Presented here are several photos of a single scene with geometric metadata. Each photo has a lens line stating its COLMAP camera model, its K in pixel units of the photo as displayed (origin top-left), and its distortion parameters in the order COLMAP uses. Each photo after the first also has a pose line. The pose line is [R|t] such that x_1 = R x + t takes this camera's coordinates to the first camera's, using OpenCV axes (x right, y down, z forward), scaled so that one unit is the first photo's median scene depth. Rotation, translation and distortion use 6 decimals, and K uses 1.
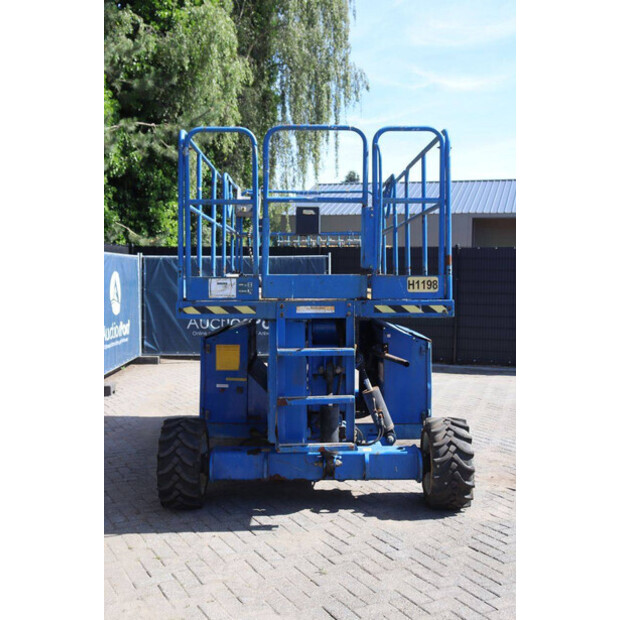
lens RADIAL K [[711.3, 0, 289.9], [0, 711.3, 308.4], [0, 0, 1]] dist [-0.019839, 0.019613]
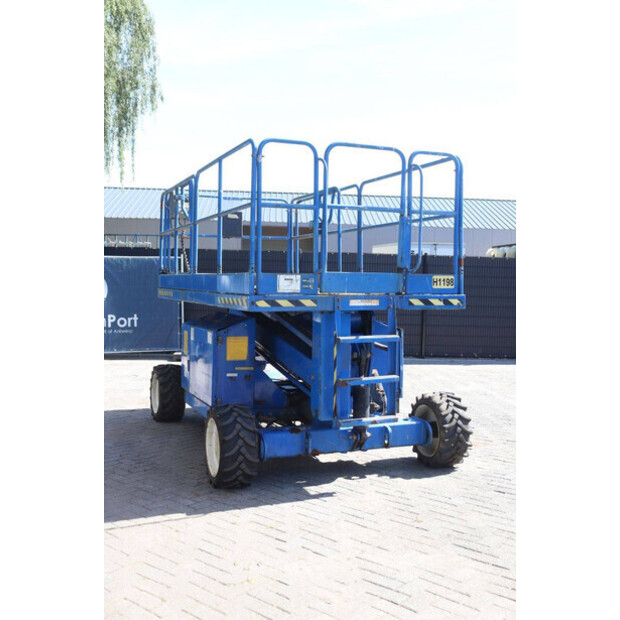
lens RADIAL K [[711.3, 0, 289.9], [0, 711.3, 308.4], [0, 0, 1]] dist [-0.019839, 0.019613]
pose [[0.928860, -0.003534, 0.370414, -0.493090], [0.003432, 0.999994, 0.000935, 0.009229], [-0.370414, 0.000402, 0.928866, -0.033723]]
